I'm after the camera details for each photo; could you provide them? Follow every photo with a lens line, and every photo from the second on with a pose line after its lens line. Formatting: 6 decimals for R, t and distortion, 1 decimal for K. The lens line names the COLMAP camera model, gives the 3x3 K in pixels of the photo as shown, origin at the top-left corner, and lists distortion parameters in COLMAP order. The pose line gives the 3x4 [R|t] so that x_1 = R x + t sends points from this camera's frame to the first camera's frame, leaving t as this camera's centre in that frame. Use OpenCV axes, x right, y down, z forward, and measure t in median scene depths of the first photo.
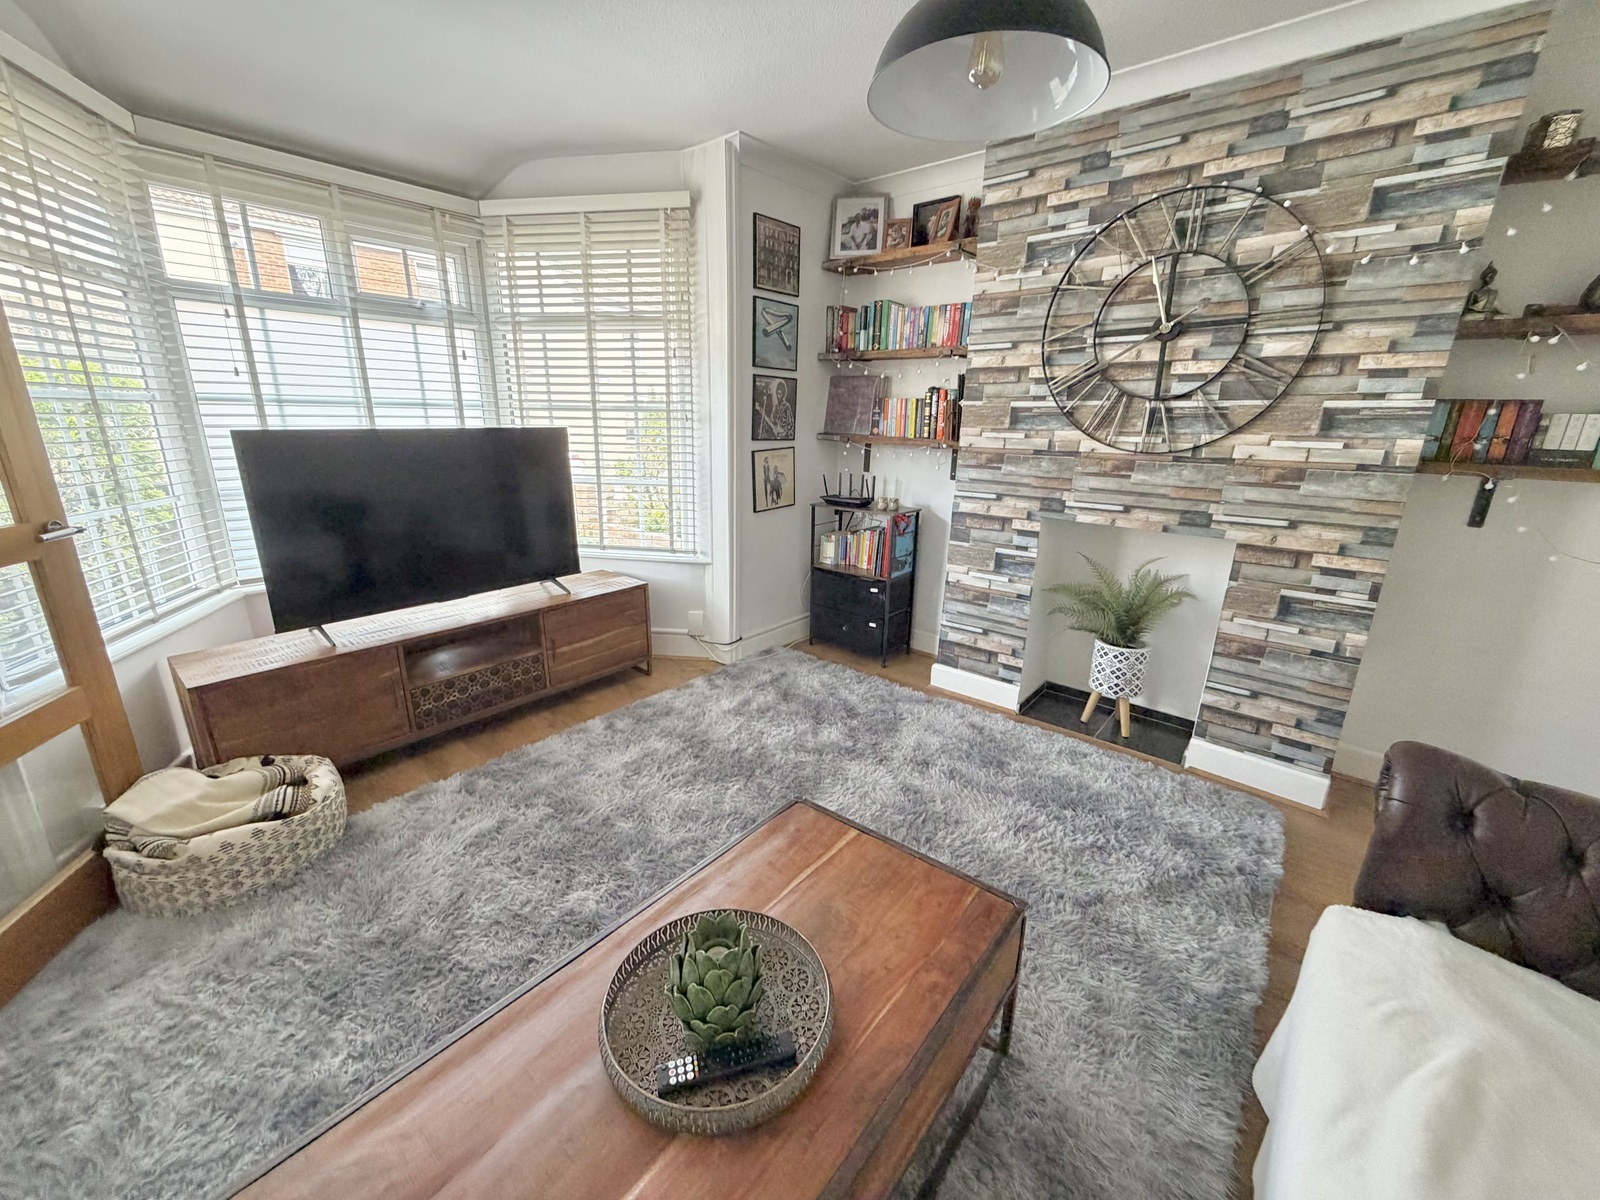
lens RADIAL K [[638.8, 0, 796.7], [0, 638.8, 599.1], [0, 0, 1]] dist [-0.000758, -0.000429]
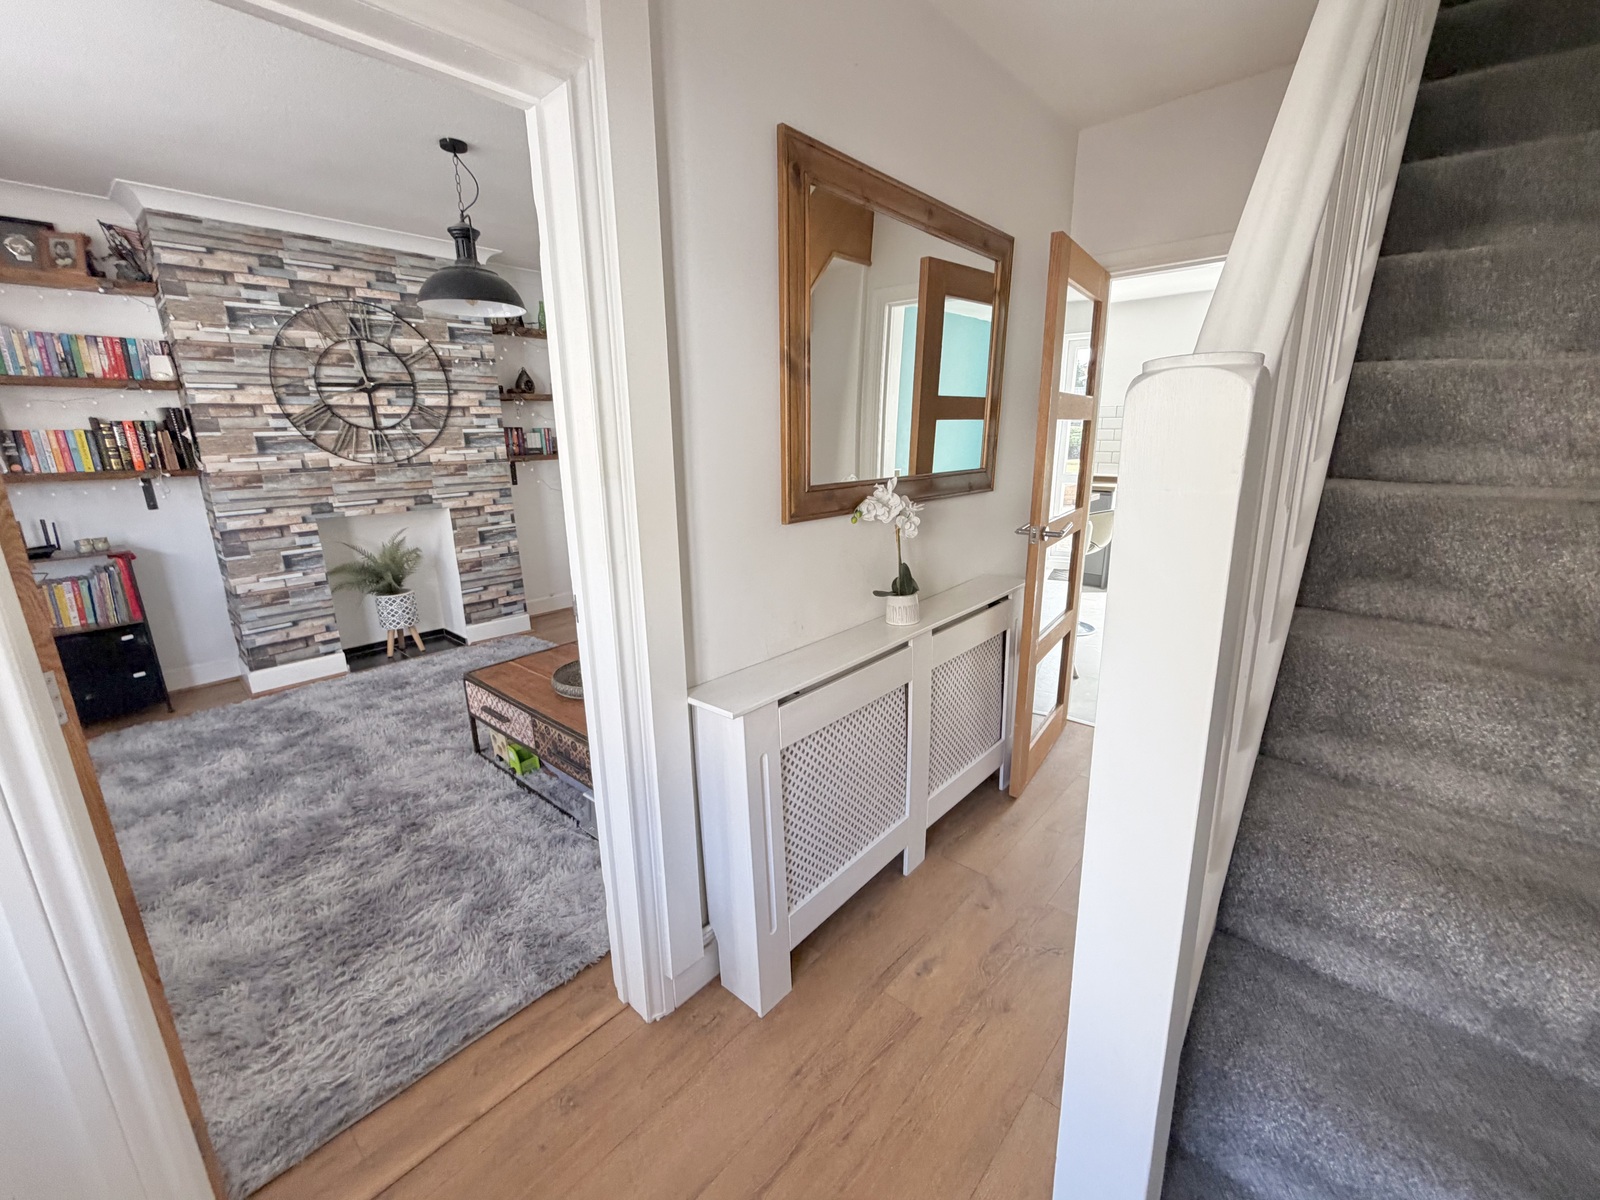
lens RADIAL K [[638.8, 0, 796.7], [0, 638.8, 599.1], [0, 0, 1]] dist [-0.000758, -0.000429]
pose [[0.026995, -0.273862, 0.961390, -1.012976], [0.291571, 0.922078, 0.254476, -0.025307], [-0.956168, 0.273444, 0.104742, -0.038406]]
